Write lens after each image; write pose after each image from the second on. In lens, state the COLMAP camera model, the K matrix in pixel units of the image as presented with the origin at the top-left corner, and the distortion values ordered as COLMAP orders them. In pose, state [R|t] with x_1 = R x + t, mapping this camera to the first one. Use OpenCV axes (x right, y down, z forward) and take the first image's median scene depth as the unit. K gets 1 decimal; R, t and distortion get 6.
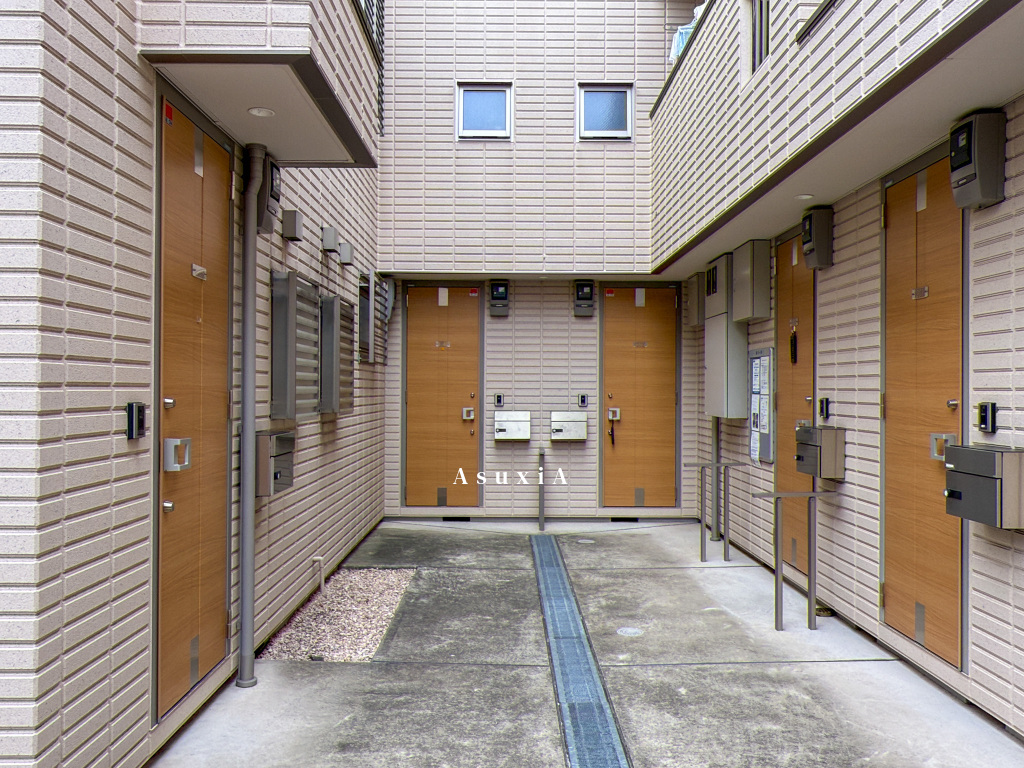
lens RADIAL K [[840.3, 0, 512.0], [0, 840.3, 384.0], [0, 0, 1]] dist [-0.011600, -0.001494]
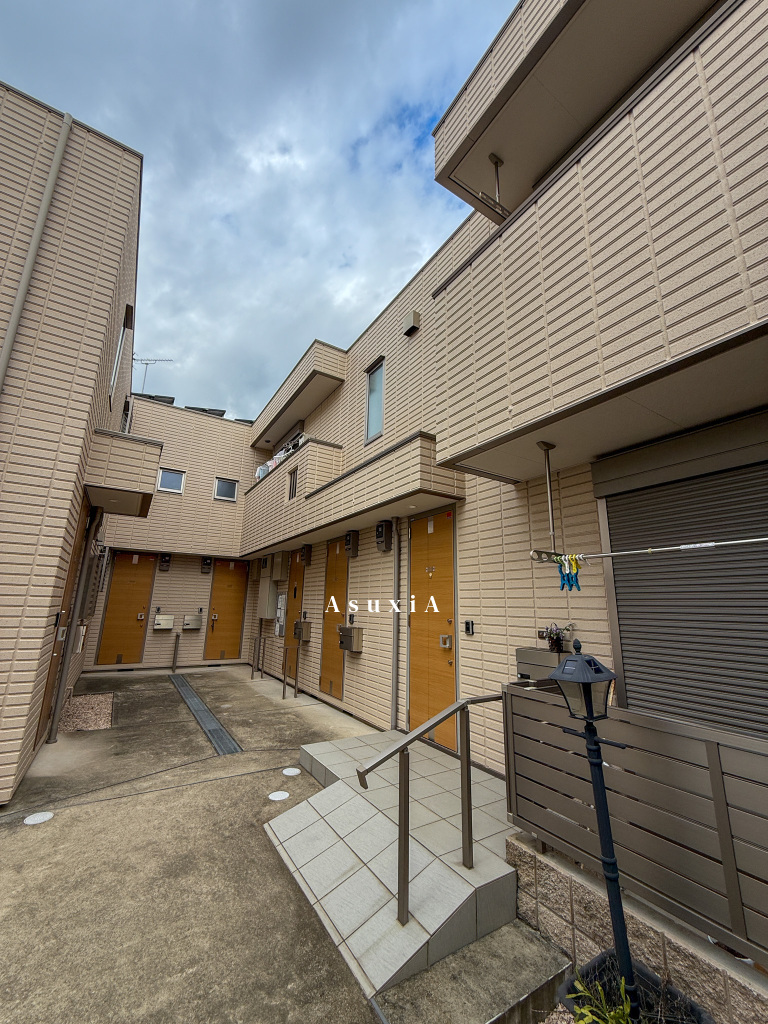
lens RADIAL K [[406.0, 0, 384.0], [0, 406.0, 512.0], [0, 0, 1]] dist [-0.007633, 0.000015]
pose [[0.849975, 0.133256, 0.509692, -0.113120], [-0.021091, 0.975313, -0.219818, -0.012026], [-0.526401, 0.176090, 0.831802, -0.268217]]
